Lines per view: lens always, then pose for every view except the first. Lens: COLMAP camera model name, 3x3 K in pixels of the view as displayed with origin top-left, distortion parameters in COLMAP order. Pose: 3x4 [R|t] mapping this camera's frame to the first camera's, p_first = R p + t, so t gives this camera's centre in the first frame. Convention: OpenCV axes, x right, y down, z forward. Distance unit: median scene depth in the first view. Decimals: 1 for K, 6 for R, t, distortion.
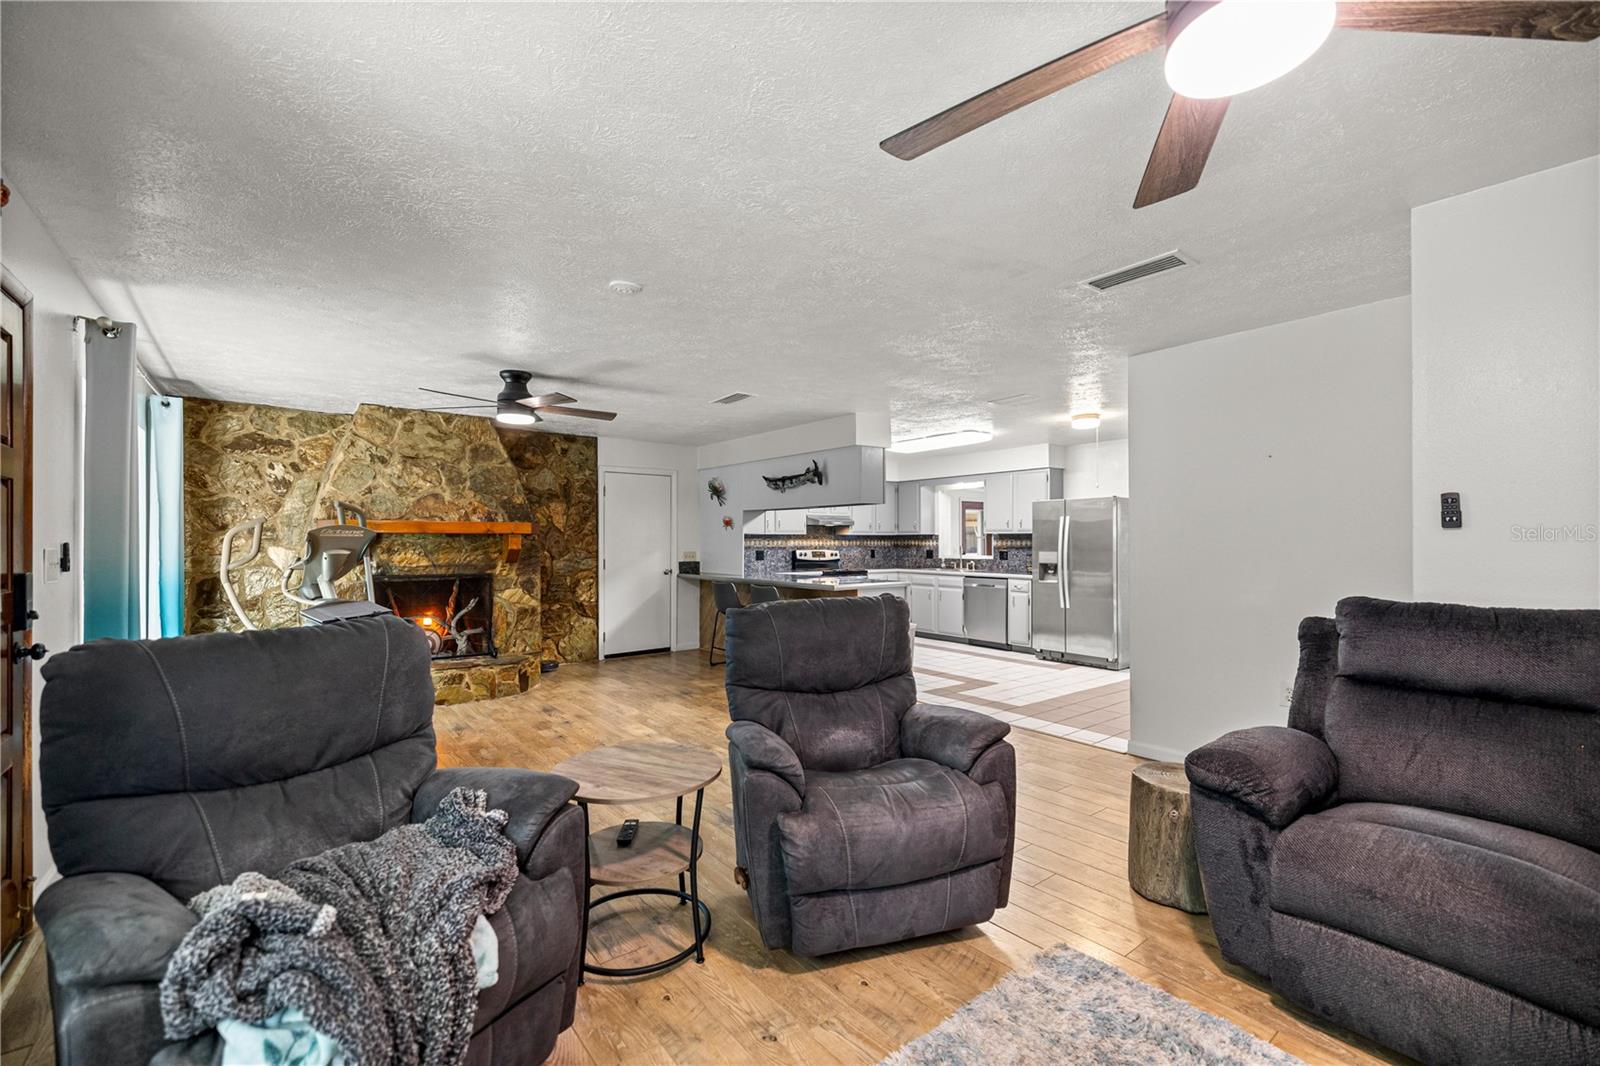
lens RADIAL K [[679.0, 0, 799.3], [0, 679.0, 536.8], [0, 0, 1]] dist [0.002261, 0.000052]
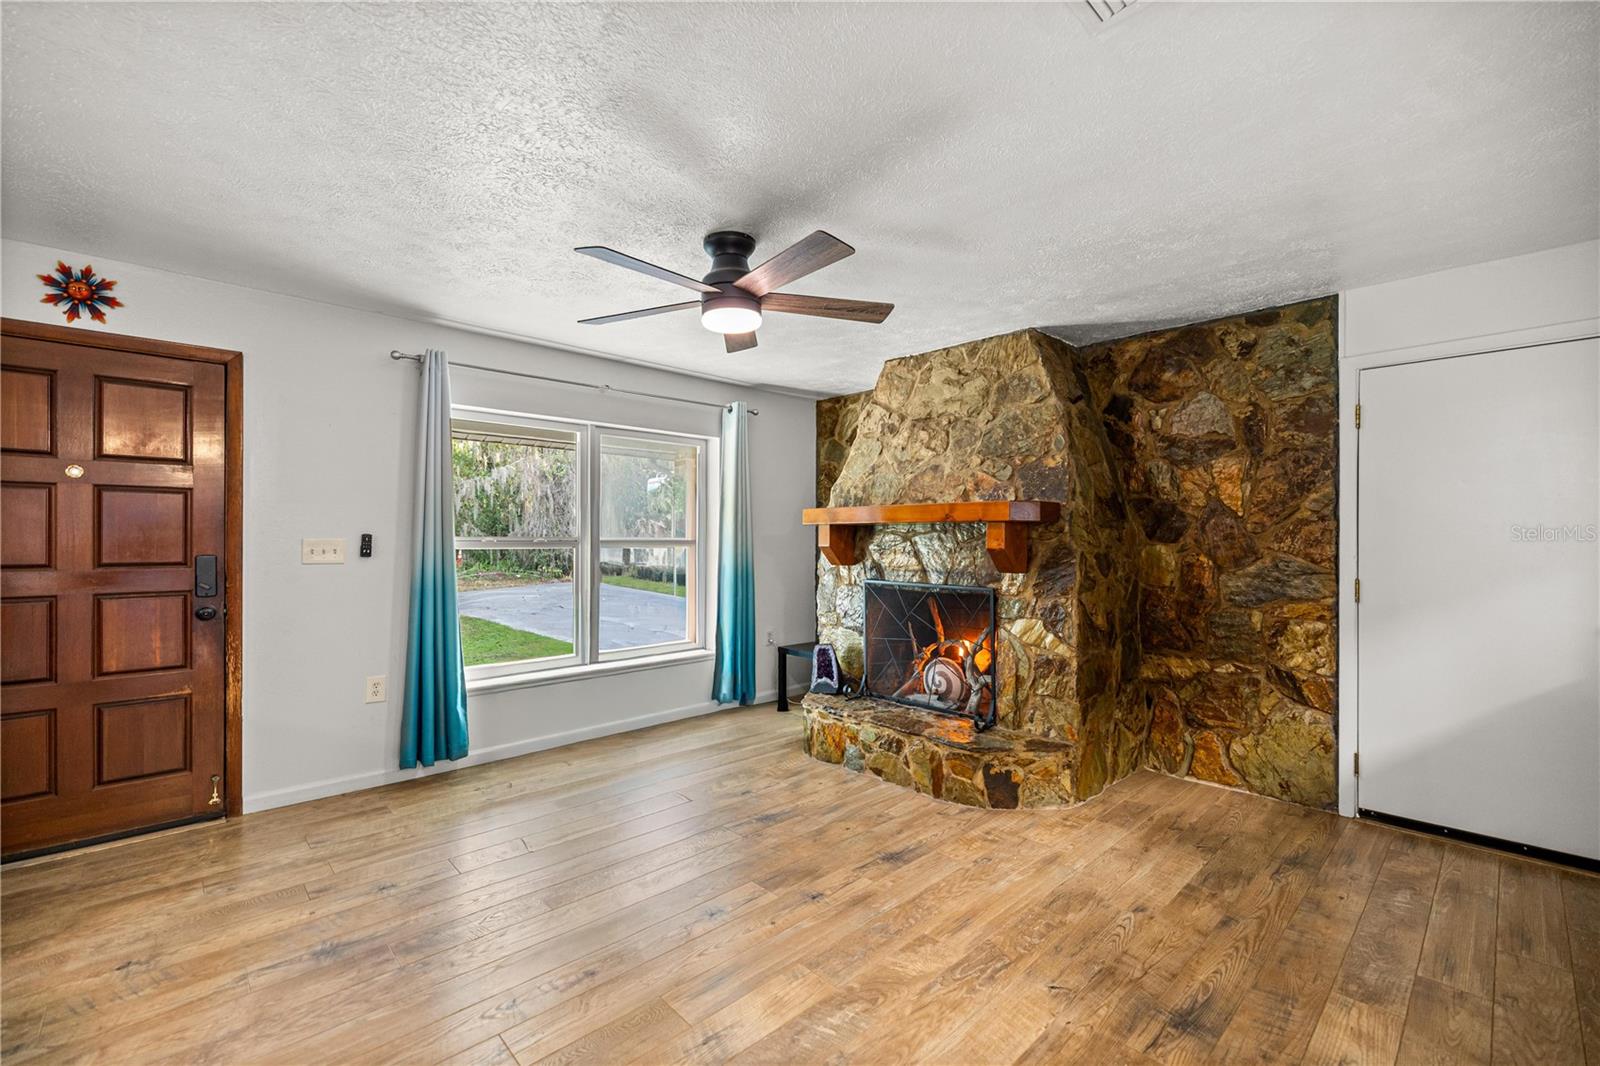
lens RADIAL K [[679.0, 0, 798.8], [0, 679.0, 537.3], [0, 0, 1]] dist [0.002261, 0.000052]
pose [[0.084887, 0.000622, -0.996390, 0.124003], [0.003346, 0.999994, 0.000909, 0.006928], [0.996385, -0.003411, 0.084885, 0.753402]]
